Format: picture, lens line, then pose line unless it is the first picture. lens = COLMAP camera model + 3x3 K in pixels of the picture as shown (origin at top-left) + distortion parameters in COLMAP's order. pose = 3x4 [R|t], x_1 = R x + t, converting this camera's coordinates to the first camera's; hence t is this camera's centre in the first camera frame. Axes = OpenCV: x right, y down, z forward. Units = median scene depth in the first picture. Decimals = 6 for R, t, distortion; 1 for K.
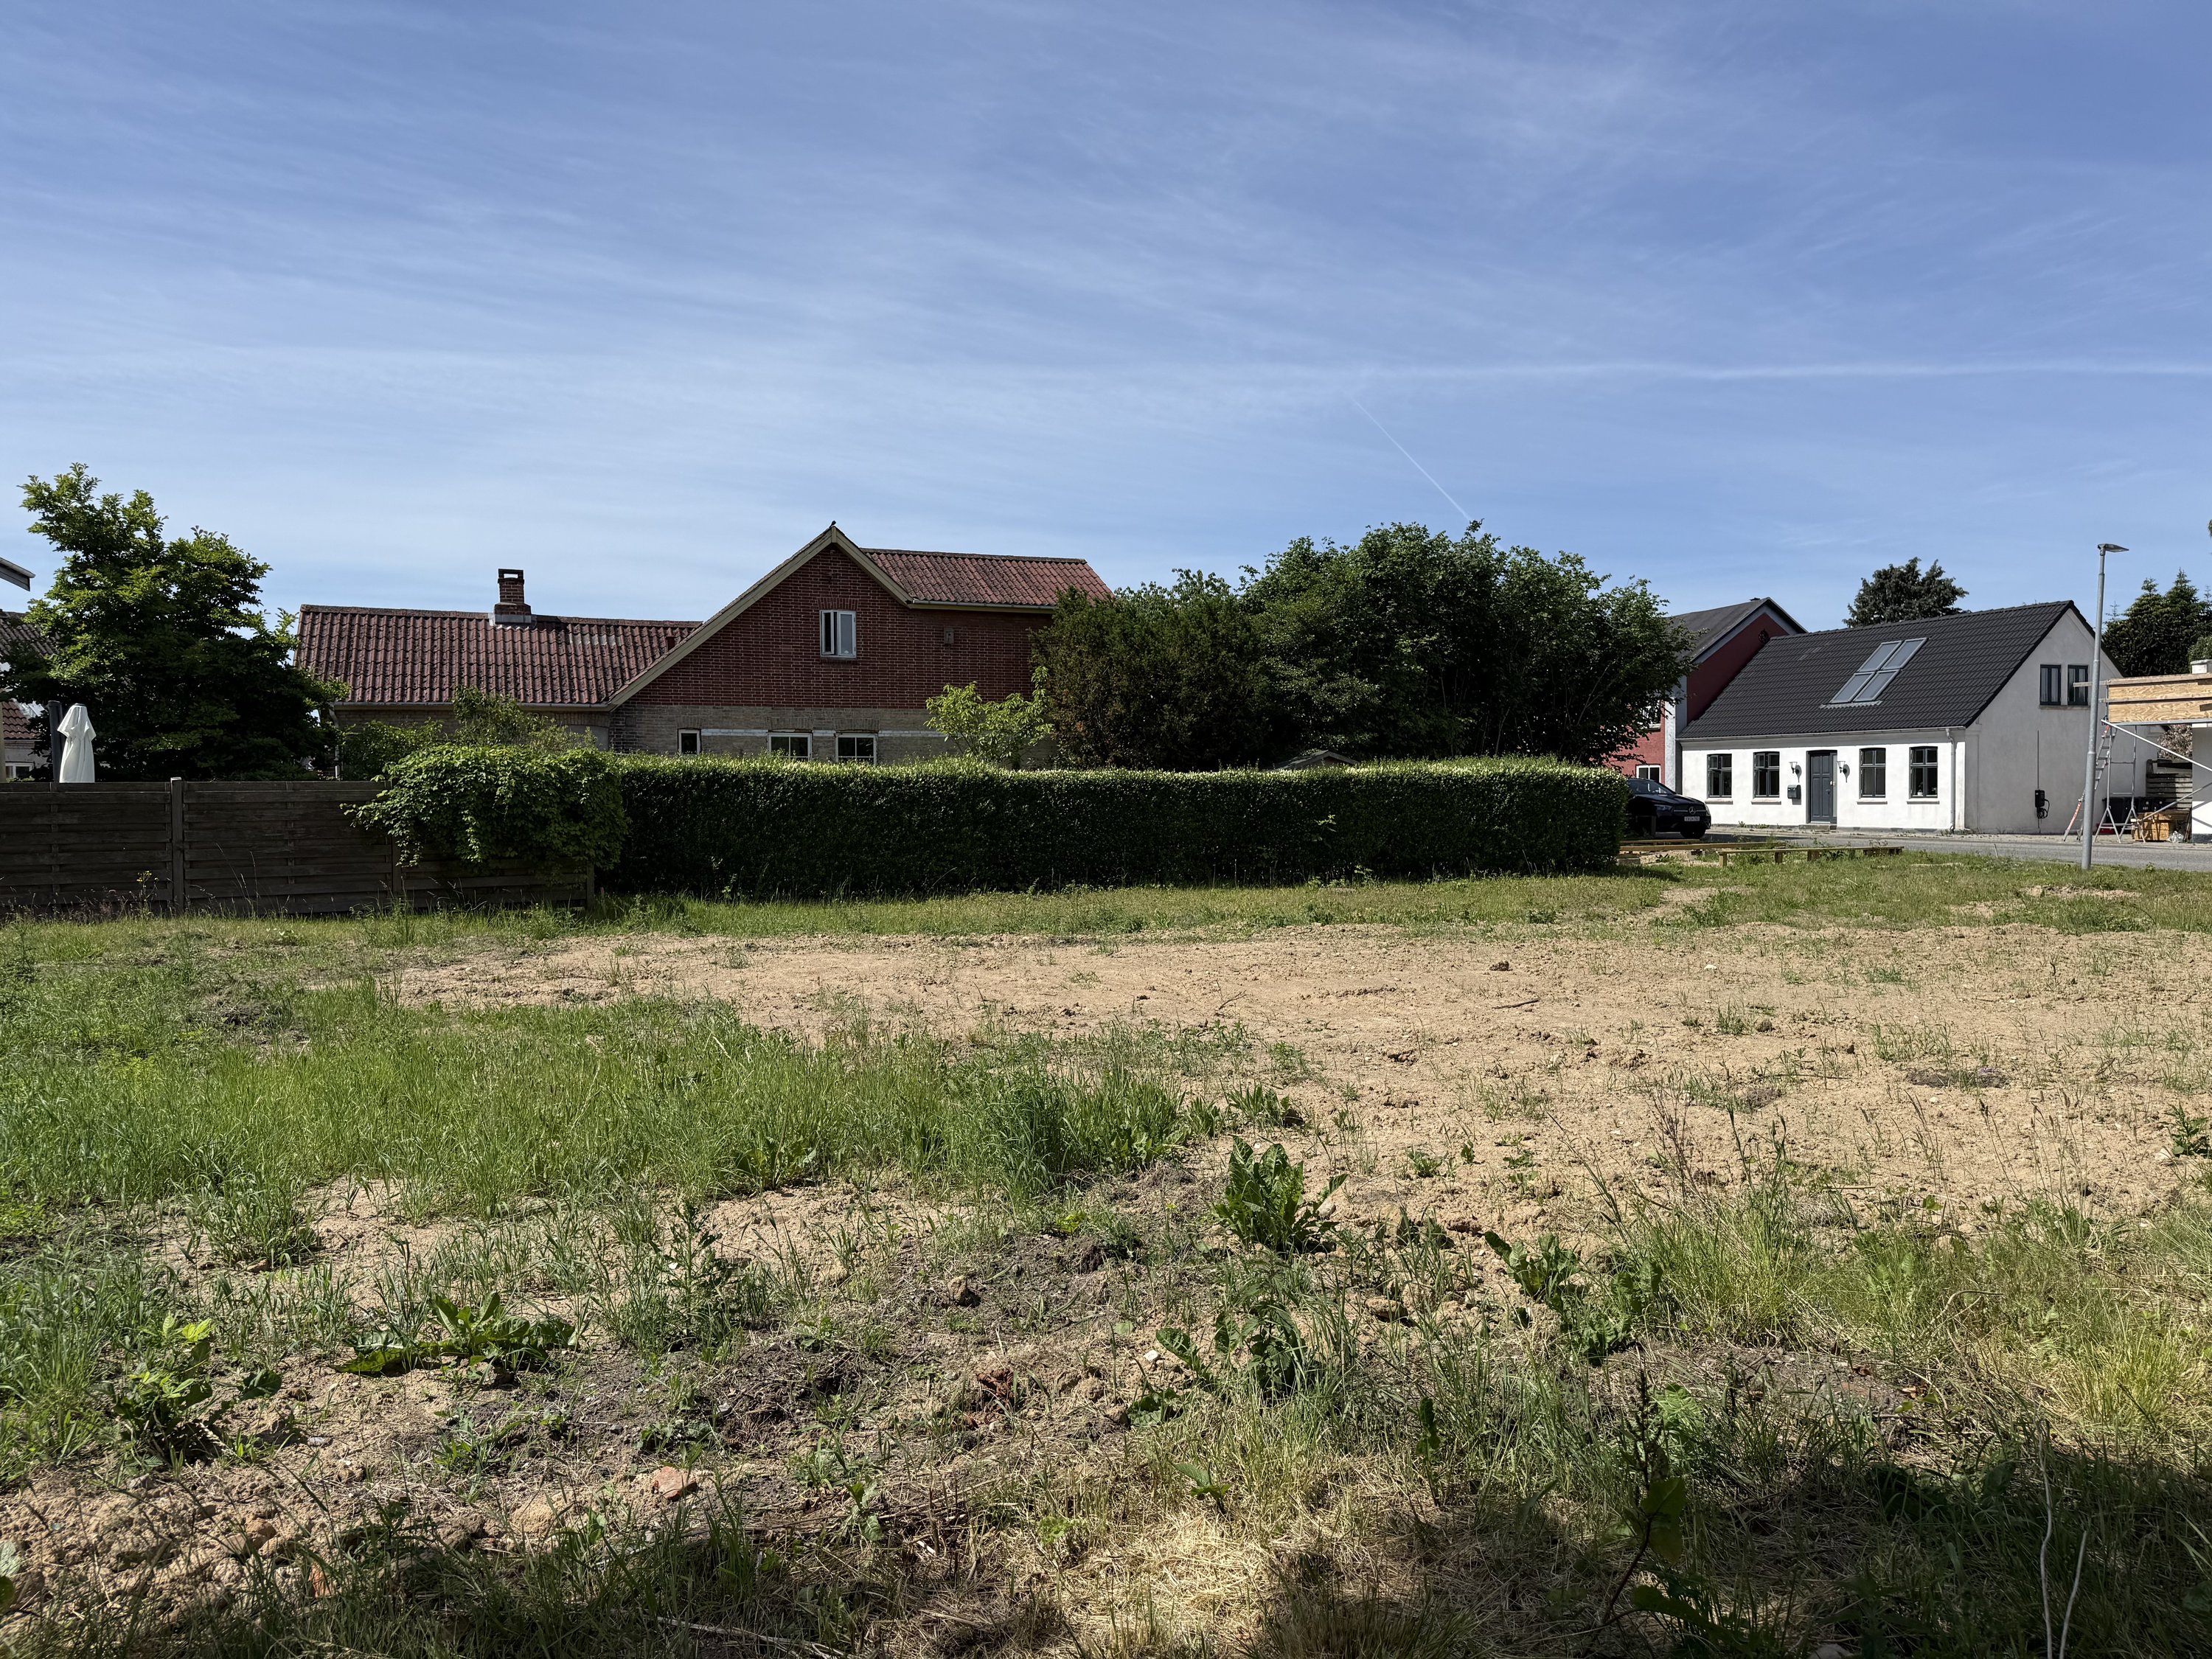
lens RADIAL K [[1559.6, 0, 1106.0], [0, 1559.6, 829.5], [0, 0, 1]] dist [0.126530, -0.162574]
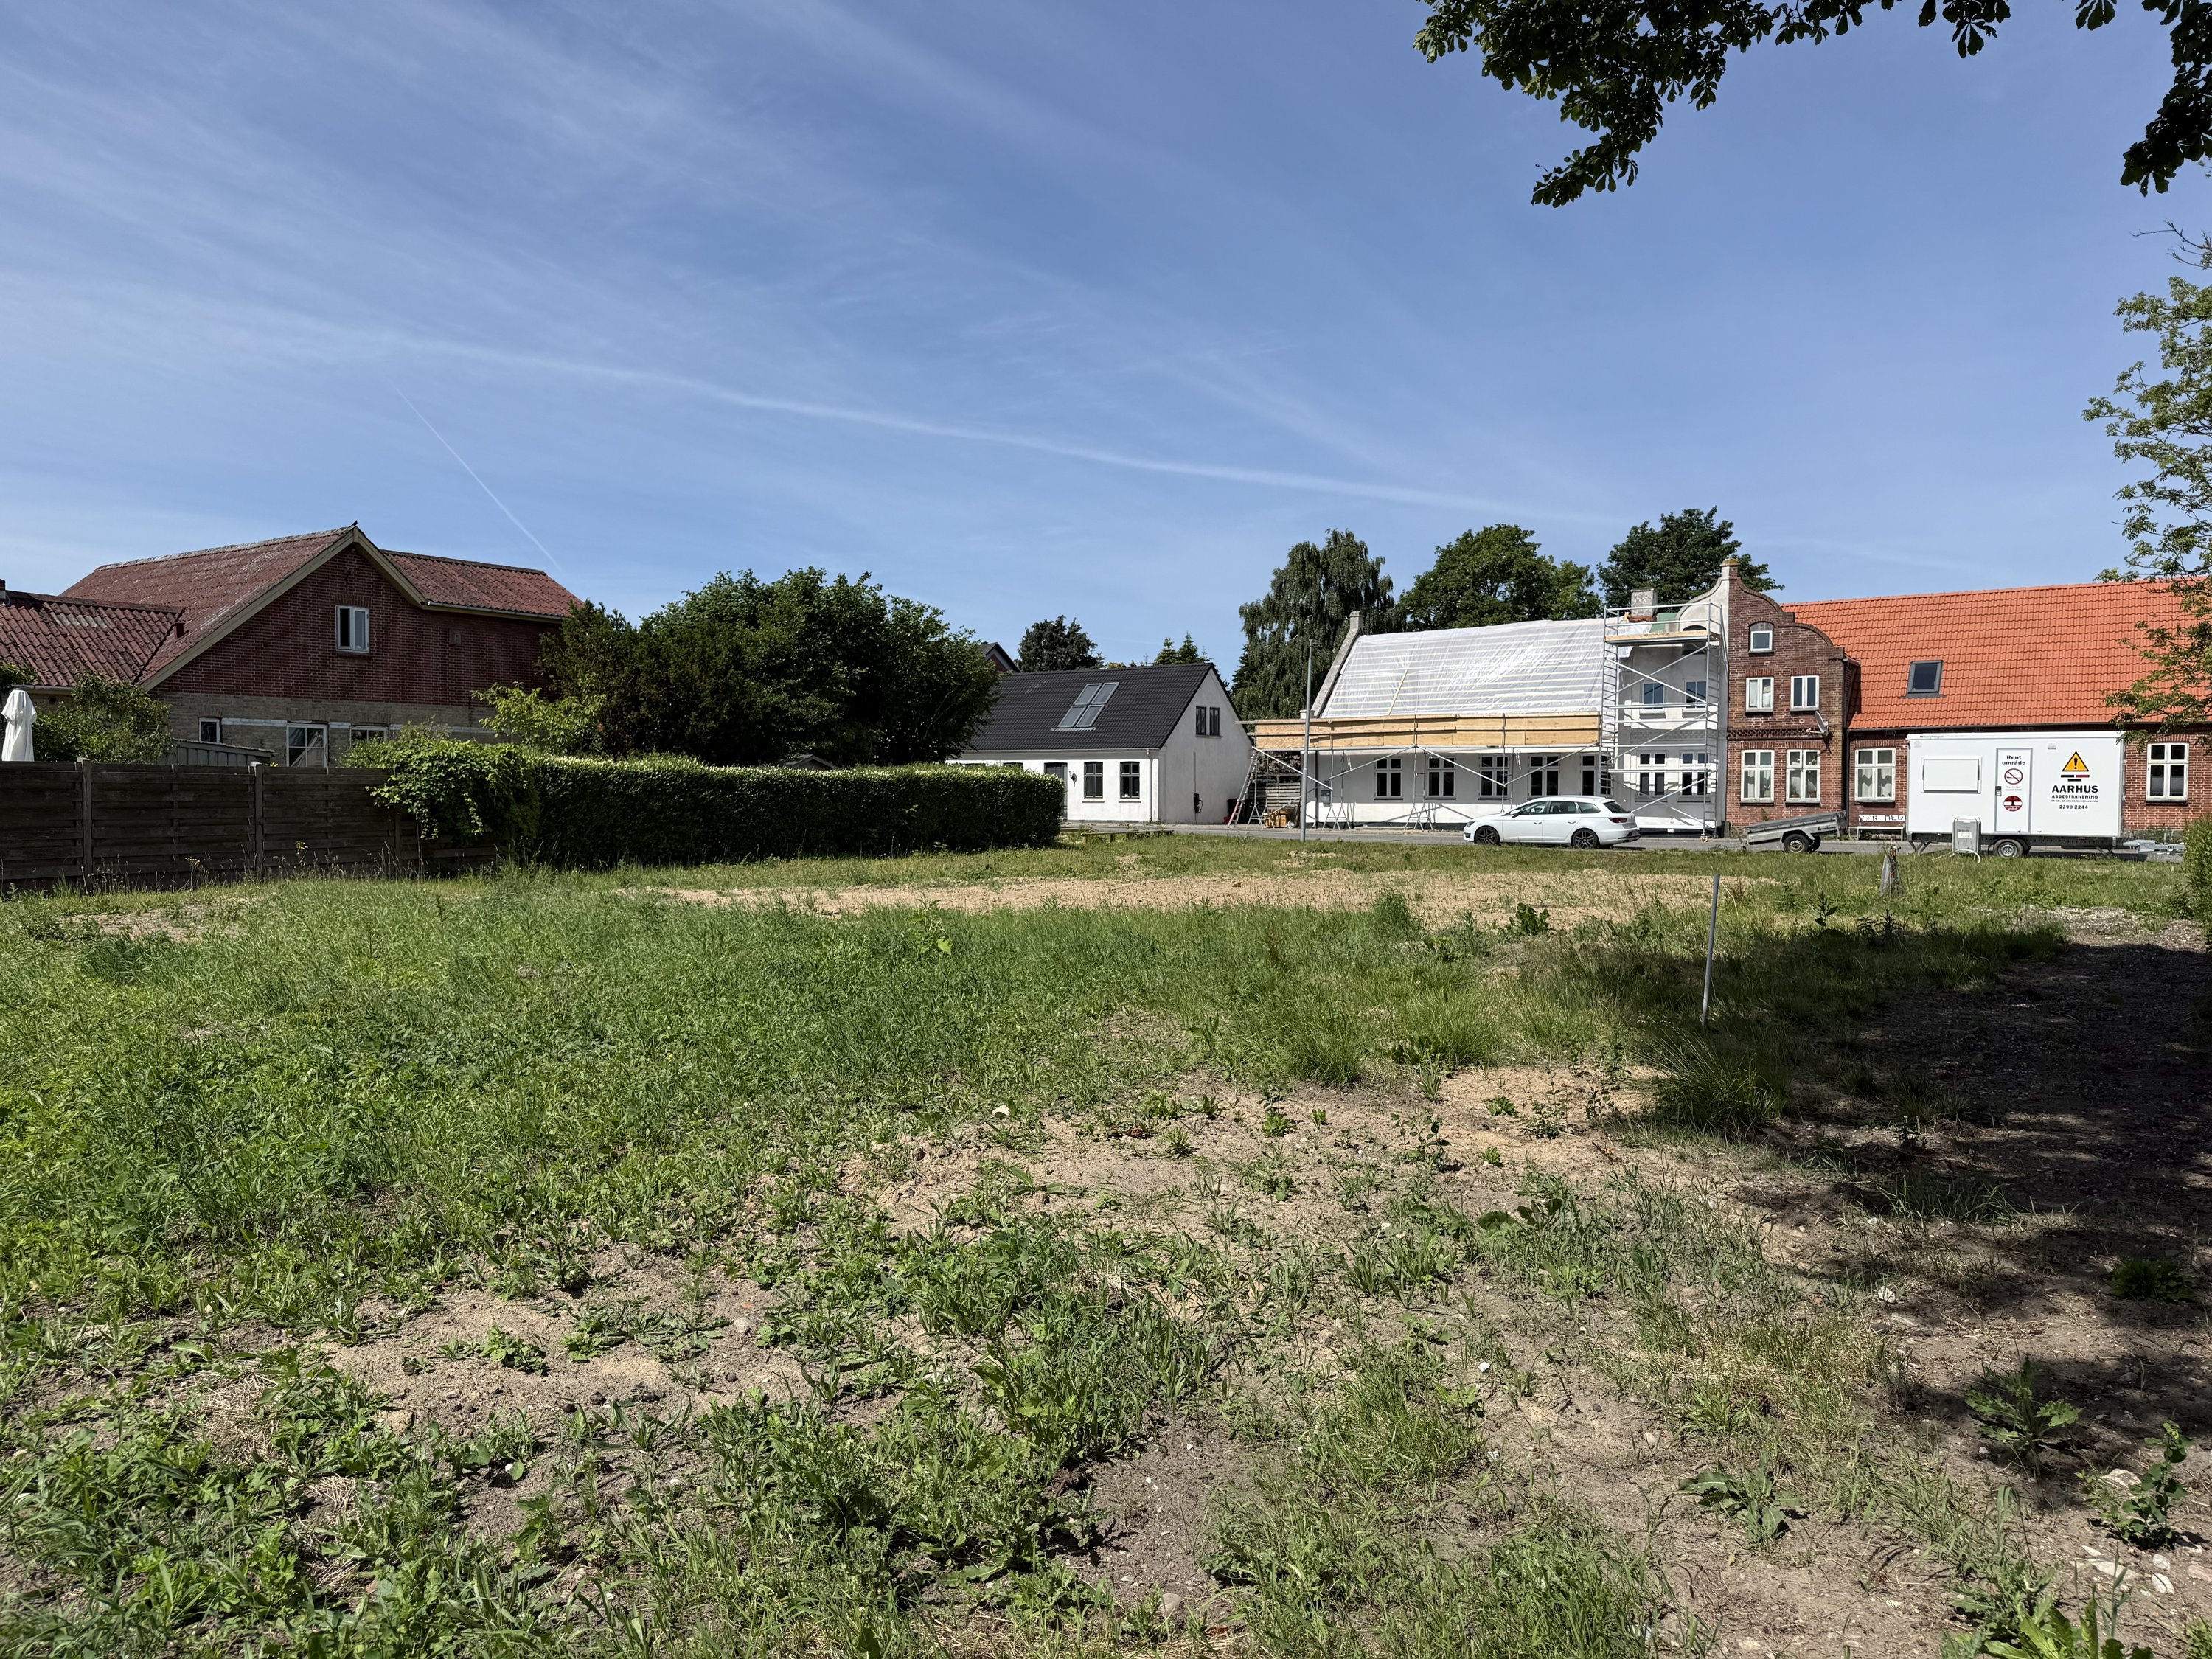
lens RADIAL K [[1559.6, 0, 1106.0], [0, 1559.6, 829.5], [0, 0, 1]] dist [0.126530, -0.162574]
pose [[0.827427, -0.004118, 0.561559, -0.272609], [0.005106, 0.999987, -0.000190, 0.007511], [-0.561551, 0.003024, 0.827437, -0.114854]]
